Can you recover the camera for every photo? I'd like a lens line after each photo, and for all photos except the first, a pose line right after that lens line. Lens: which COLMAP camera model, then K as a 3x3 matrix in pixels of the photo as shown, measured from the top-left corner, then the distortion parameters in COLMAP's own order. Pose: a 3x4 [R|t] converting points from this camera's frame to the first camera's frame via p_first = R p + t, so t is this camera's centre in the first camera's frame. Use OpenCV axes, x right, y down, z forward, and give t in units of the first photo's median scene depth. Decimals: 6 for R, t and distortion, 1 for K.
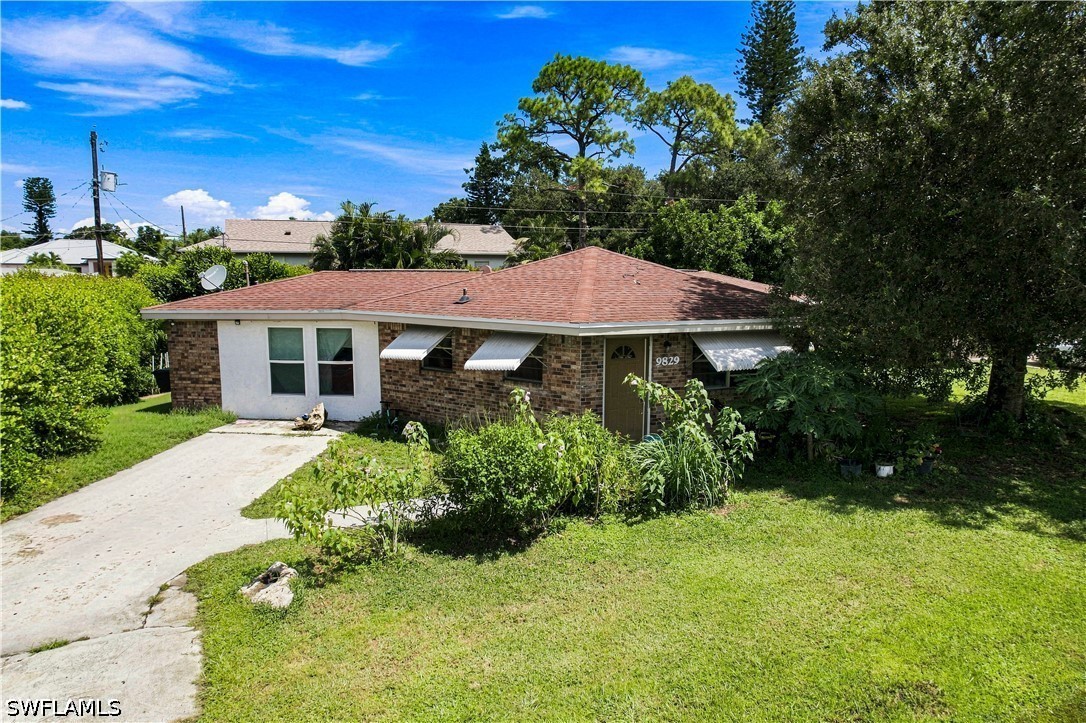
lens RADIAL K [[686.8, 0, 543.0], [0, 686.8, 361.5], [0, 0, 1]] dist [-0.070284, 0.001242]
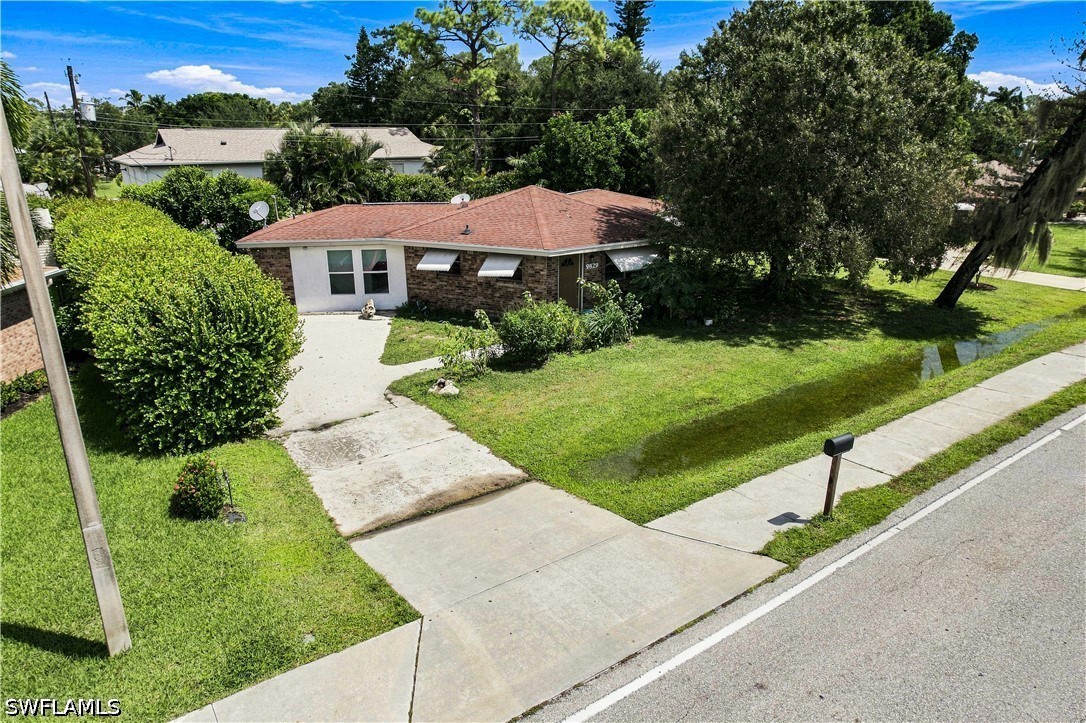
lens RADIAL K [[686.8, 0, 543.0], [0, 686.8, 361.5], [0, 0, 1]] dist [-0.070284, 0.001242]
pose [[0.979700, -0.065852, 0.189346, -0.264313], [0.029021, 0.981147, 0.191073, -0.091694], [-0.198359, -0.181700, 0.963140, -0.645008]]
